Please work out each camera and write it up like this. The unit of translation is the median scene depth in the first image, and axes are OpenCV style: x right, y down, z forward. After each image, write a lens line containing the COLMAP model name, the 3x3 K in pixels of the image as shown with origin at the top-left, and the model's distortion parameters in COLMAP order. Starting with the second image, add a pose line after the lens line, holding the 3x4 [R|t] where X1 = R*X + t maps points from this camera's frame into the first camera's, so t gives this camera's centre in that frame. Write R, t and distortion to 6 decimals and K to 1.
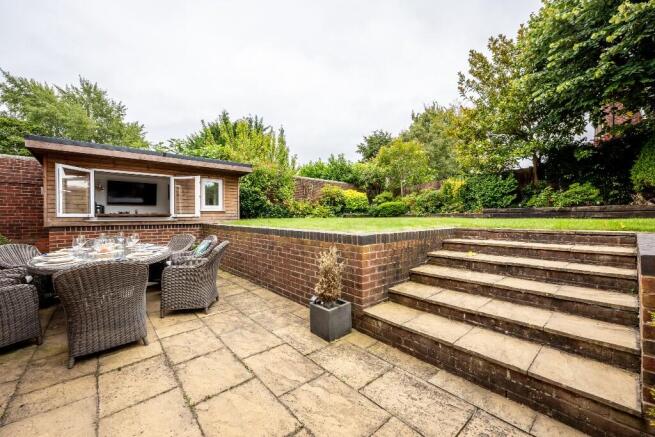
lens RADIAL K [[259.2, 0, 328.2], [0, 259.2, 215.9], [0, 0, 1]] dist [-0.001209, 0.000530]
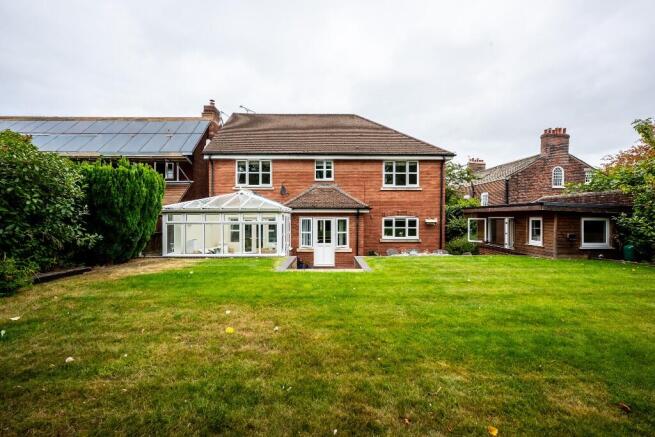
lens RADIAL K [[259.2, 0, 328.7], [0, 259.2, 216.1], [0, 0, 1]] dist [-0.001209, 0.000530]
pose [[-0.659990, 0.002824, -0.751269, 0.742394], [0.006925, 0.999973, -0.002325, -0.110648], [0.751243, -0.006737, -0.659992, 0.790635]]
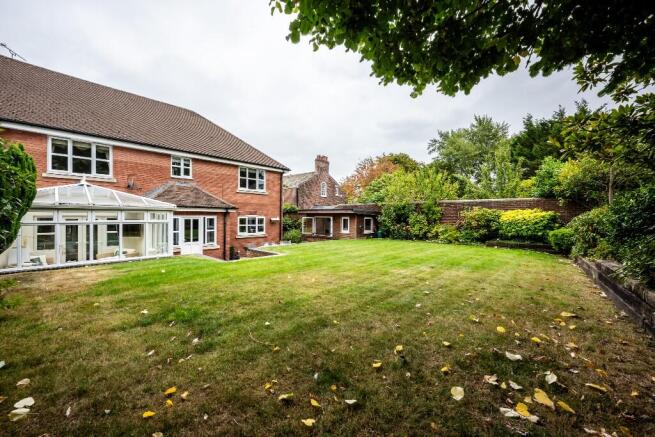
lens RADIAL K [[259.2, 0, 329.0], [0, 259.2, 217.3], [0, 0, 1]] dist [-0.001209, 0.000530]
pose [[0.099593, 0.011481, -0.994962, 1.111895], [-0.004680, 0.999928, 0.011070, -0.118364], [0.995017, 0.003554, 0.099639, 0.503047]]
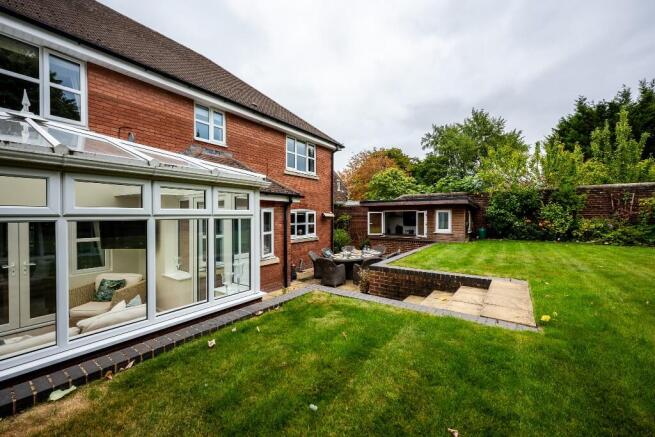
lens RADIAL K [[259.2, 0, 326.8], [0, 259.2, 217.9], [0, 0, 1]] dist [-0.001209, 0.000530]
pose [[0.220094, 0.011821, -0.975407, 0.565265], [0.005245, 0.999898, 0.013302, -0.089623], [0.975465, -0.008044, 0.220009, 0.065801]]
